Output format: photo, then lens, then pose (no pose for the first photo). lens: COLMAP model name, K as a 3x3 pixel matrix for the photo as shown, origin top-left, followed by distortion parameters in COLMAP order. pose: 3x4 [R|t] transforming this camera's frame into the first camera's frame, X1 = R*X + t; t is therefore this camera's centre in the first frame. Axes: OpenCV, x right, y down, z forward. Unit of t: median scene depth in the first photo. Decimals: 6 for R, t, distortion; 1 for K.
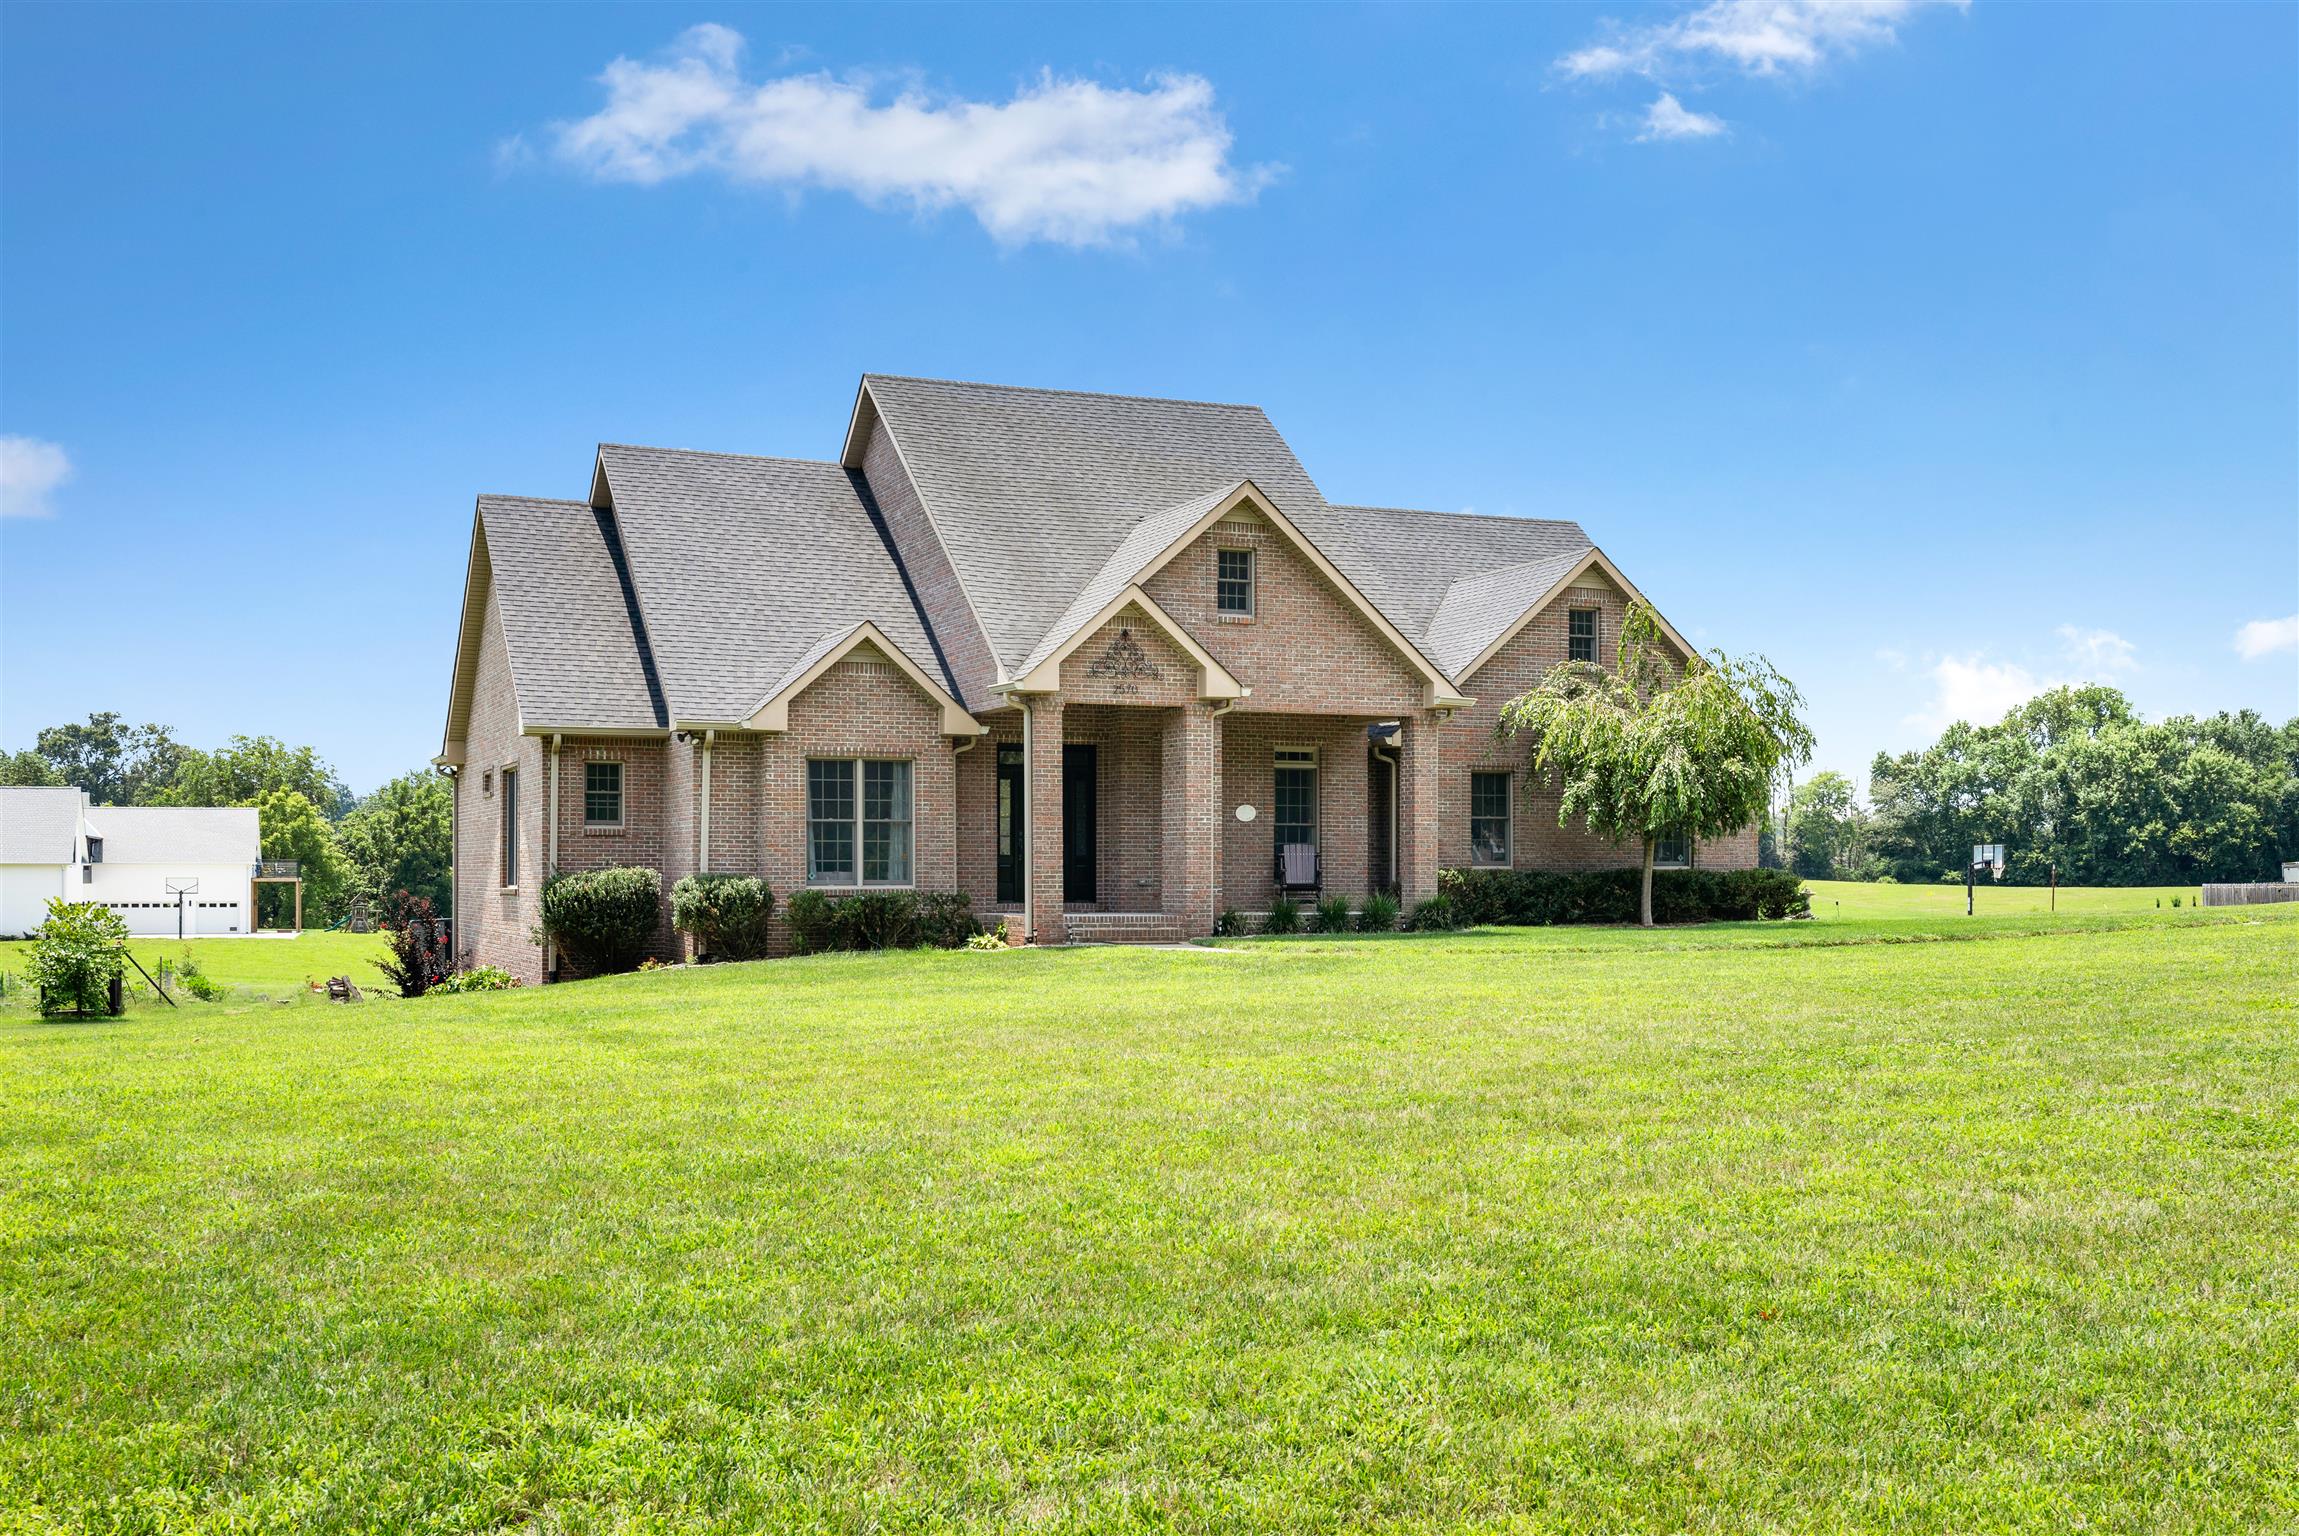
lens RADIAL K [[2265.2, 0, 1149.2], [0, 2265.2, 698.9], [0, 0, 1]] dist [0.011721, 0.005661]
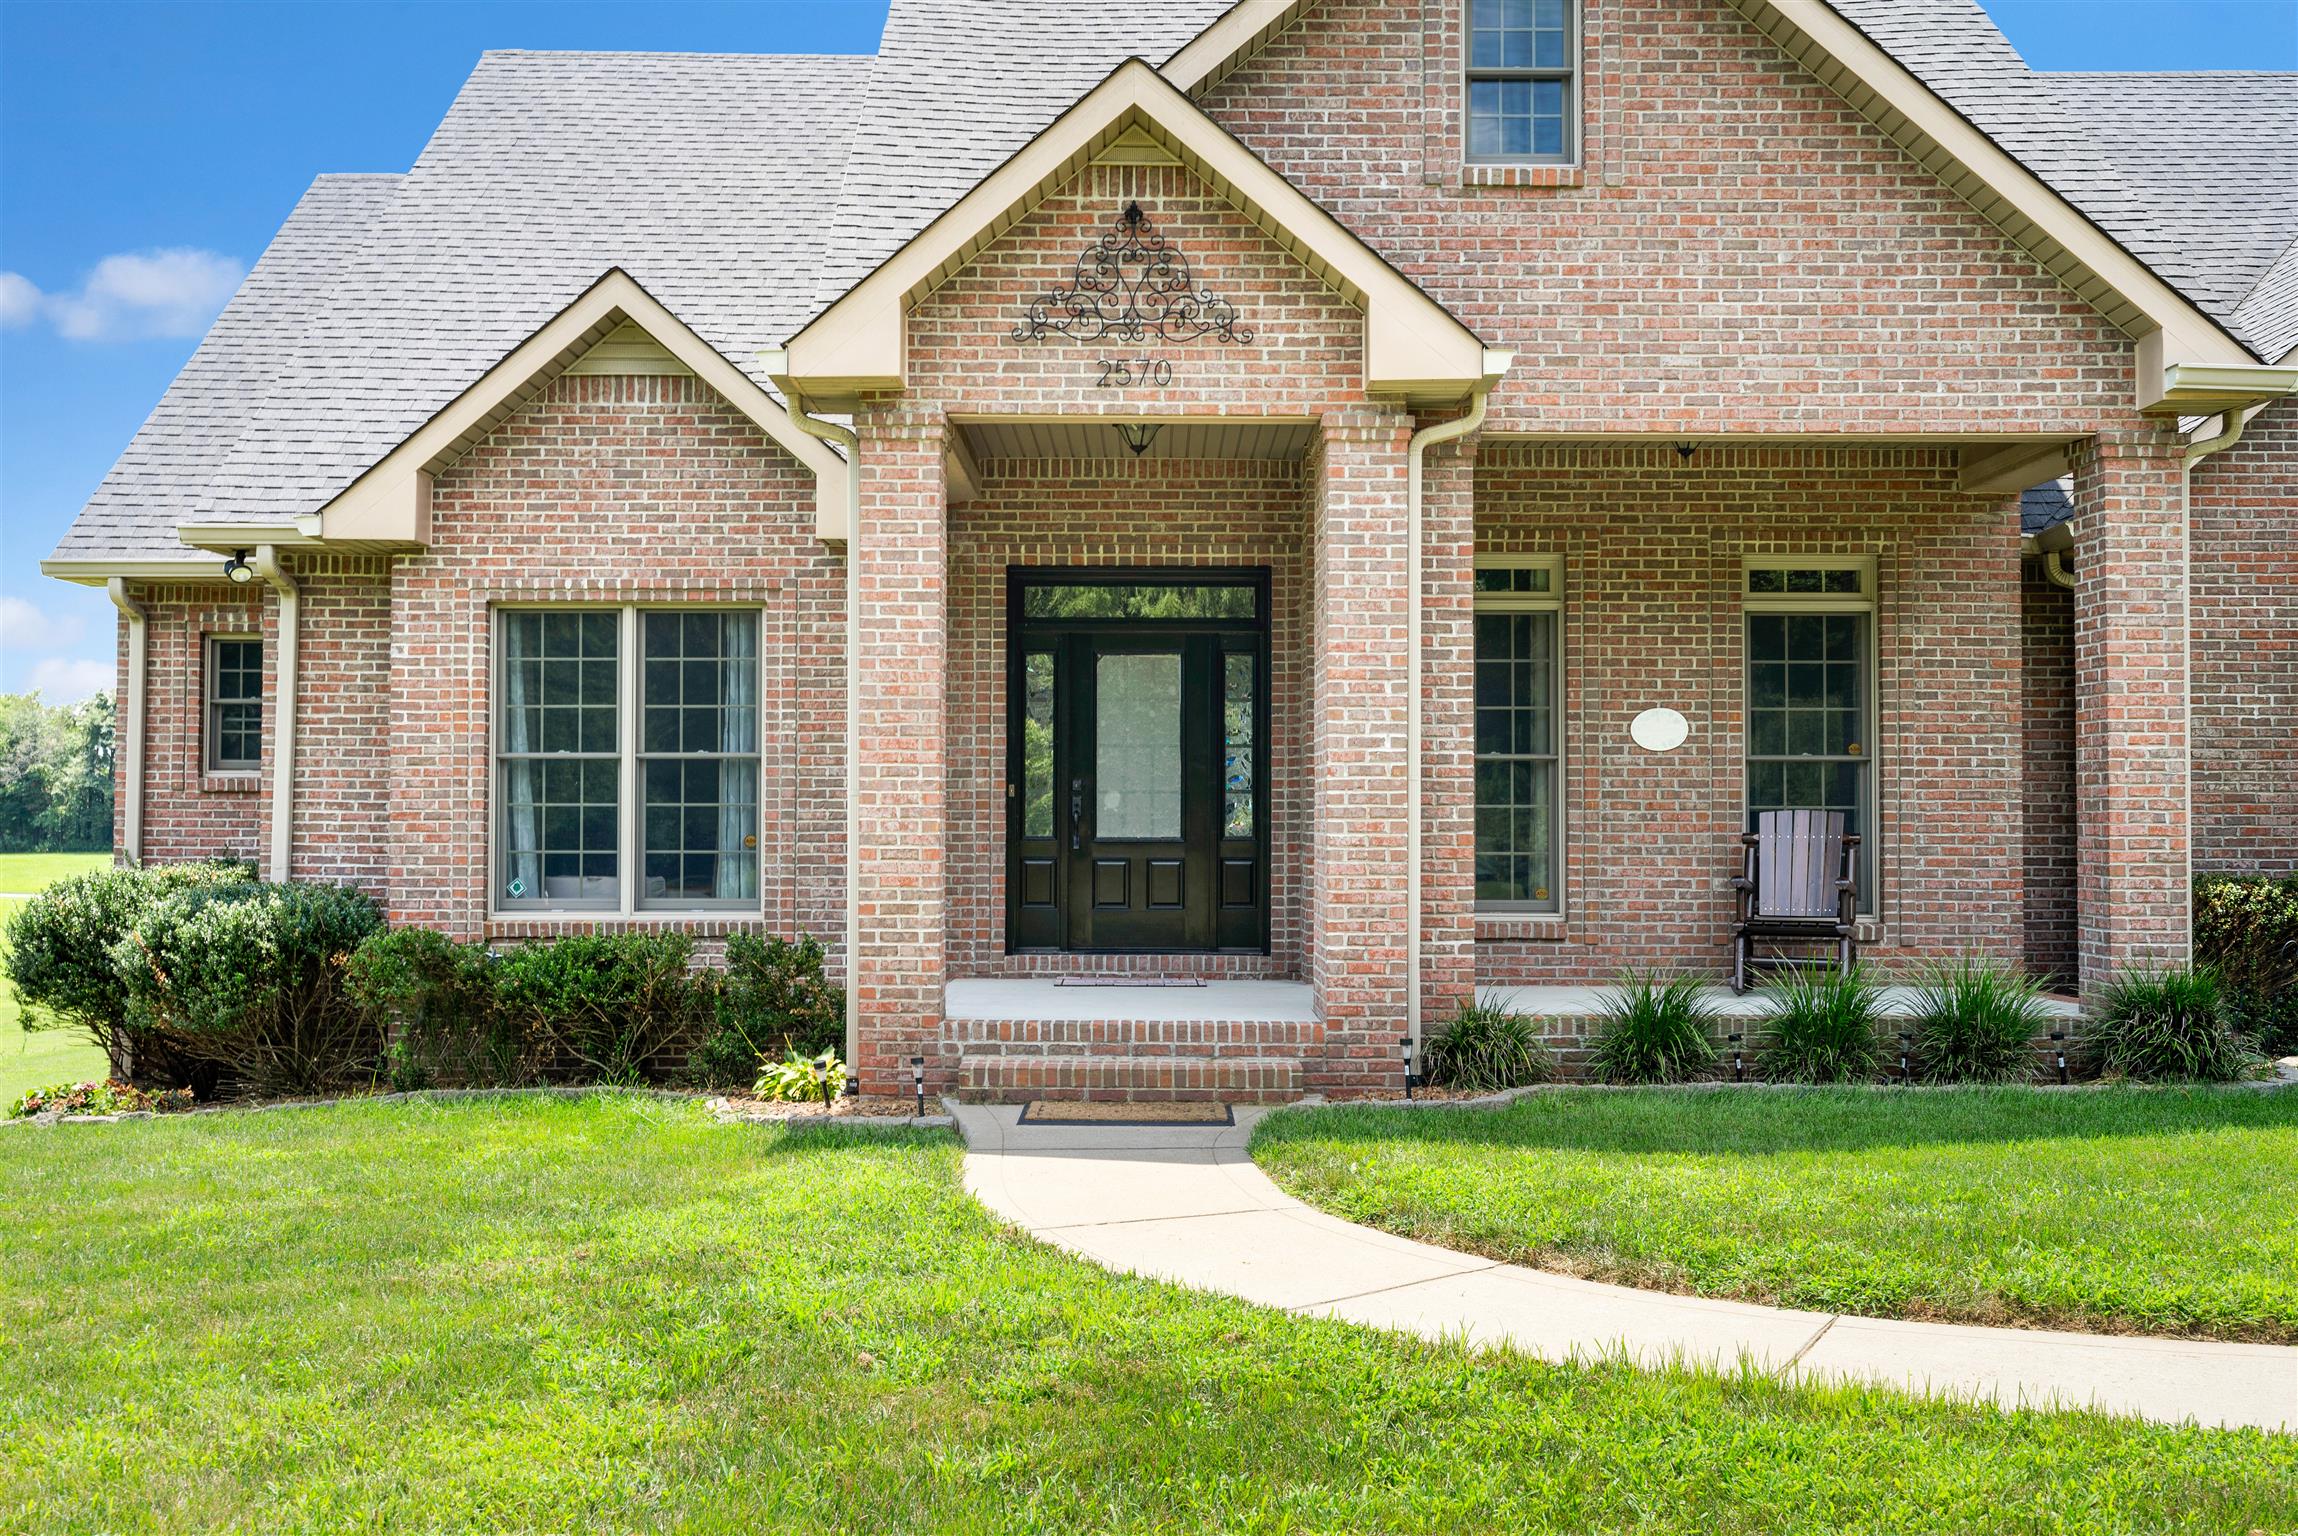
lens RADIAL K [[2264.2, 0, 1148.7], [0, 2264.2, 698.9], [0, 0, 1]] dist [0.011721, 0.005661]
pose [[0.916361, -0.018028, -0.399947, 0.125138], [0.027900, 0.999433, 0.018874, 0.037883], [0.399380, -0.028454, 0.916344, 0.653090]]
